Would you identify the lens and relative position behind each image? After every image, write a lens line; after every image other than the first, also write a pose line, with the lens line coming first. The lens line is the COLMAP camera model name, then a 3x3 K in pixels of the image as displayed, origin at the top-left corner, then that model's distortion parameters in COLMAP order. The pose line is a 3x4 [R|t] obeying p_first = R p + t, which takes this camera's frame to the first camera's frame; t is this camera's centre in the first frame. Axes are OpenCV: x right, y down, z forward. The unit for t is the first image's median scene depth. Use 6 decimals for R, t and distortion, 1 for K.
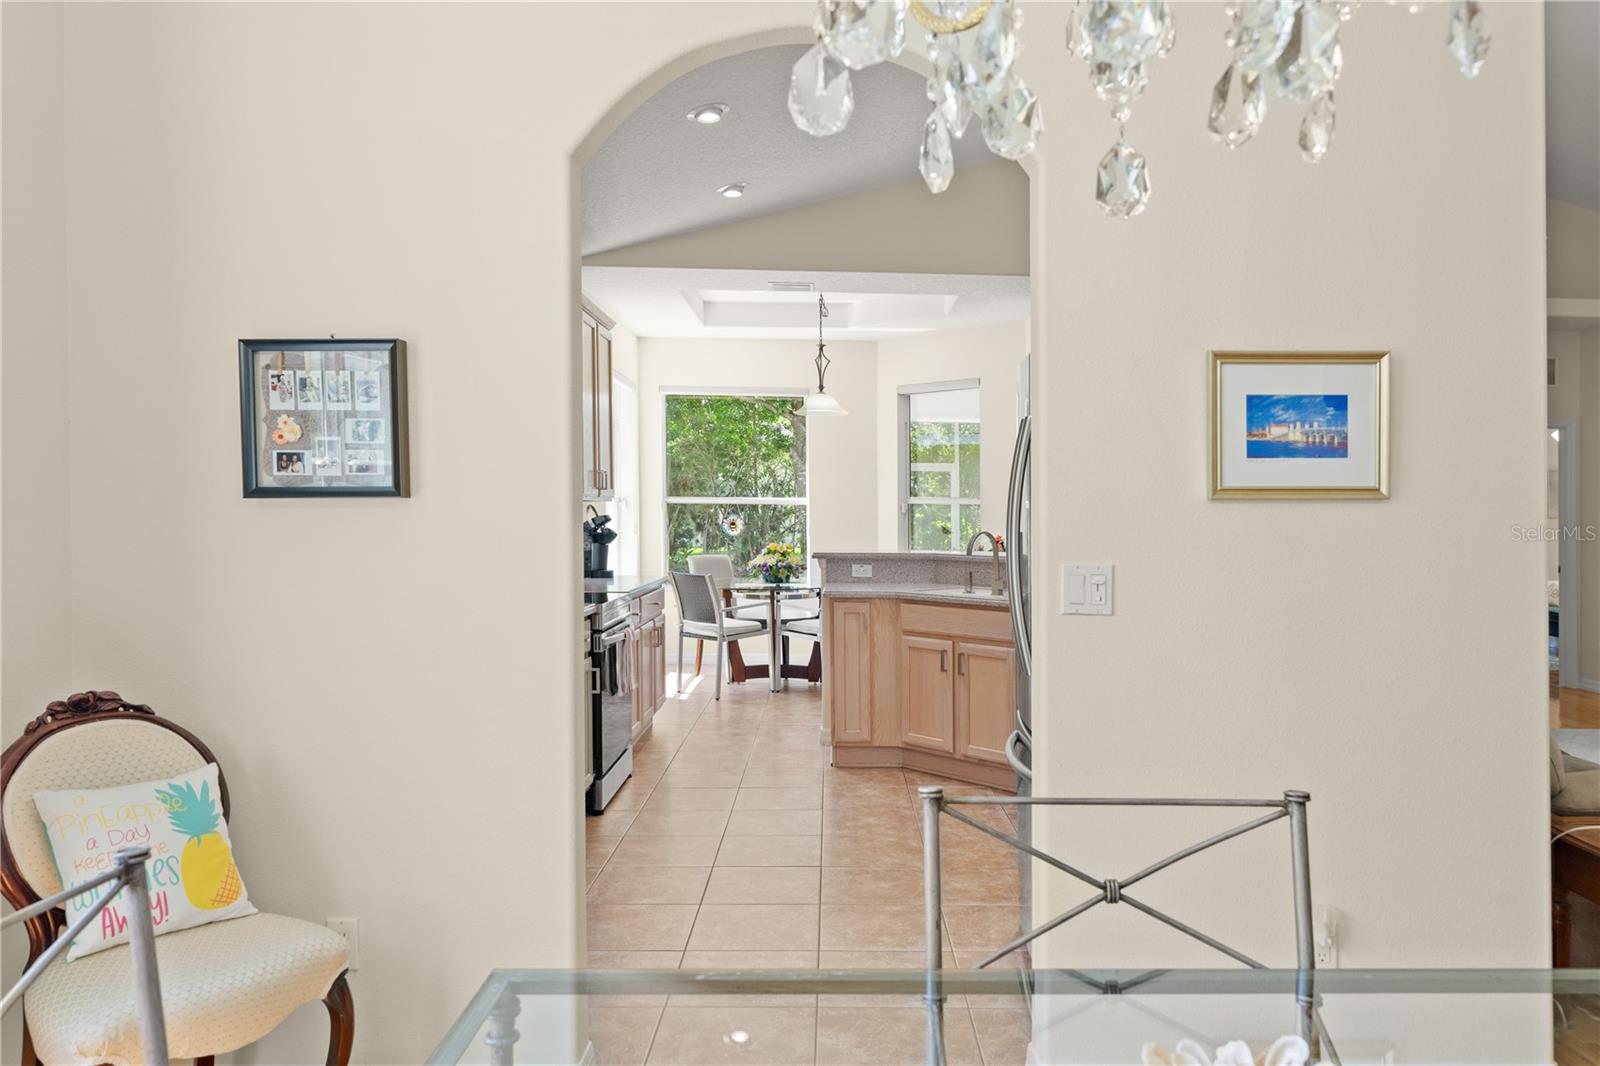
lens RADIAL K [[1185.9, 0, 799.5], [0, 1185.9, 509.2], [0, 0, 1]] dist [0.016756, -0.000973]
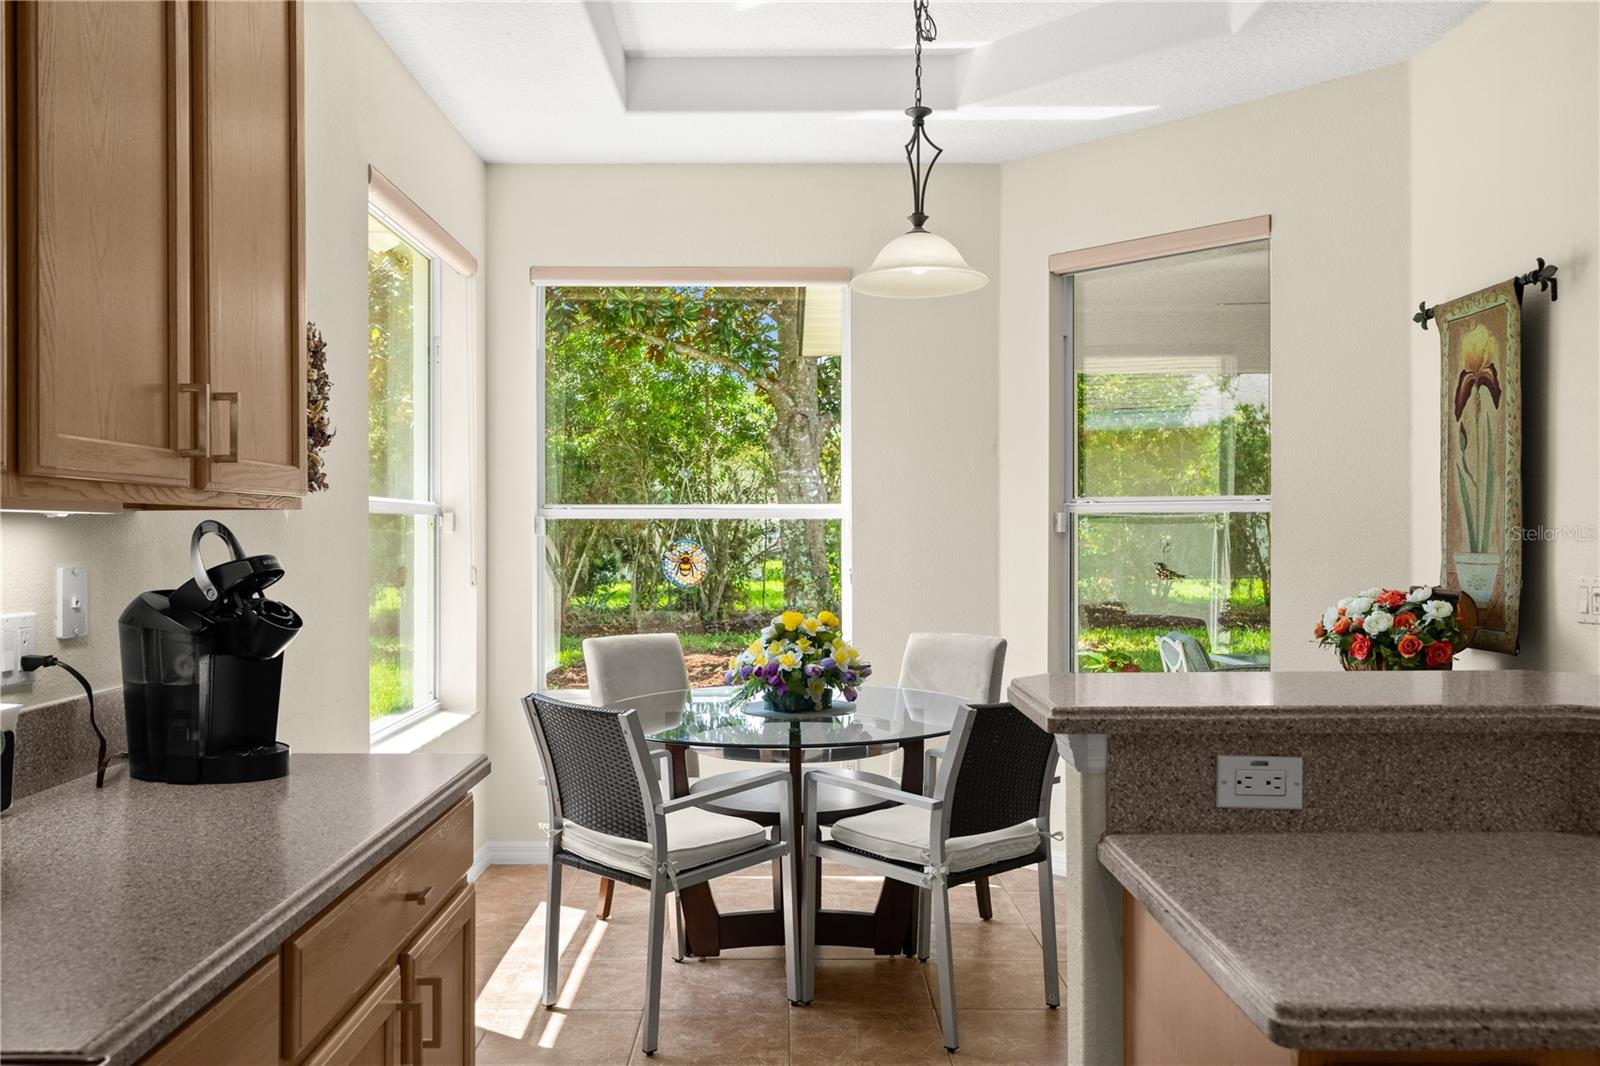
lens RADIAL K [[1280.2, 0, 783.3], [0, 1280.2, 526.9], [0, 0, 1]] dist [0.011755, 0.006187]
pose [[0.999479, -0.001590, 0.032233, -0.051098], [0.001667, 0.999996, -0.002381, 0.000868], [-0.032229, 0.002433, 0.999478, 0.743720]]
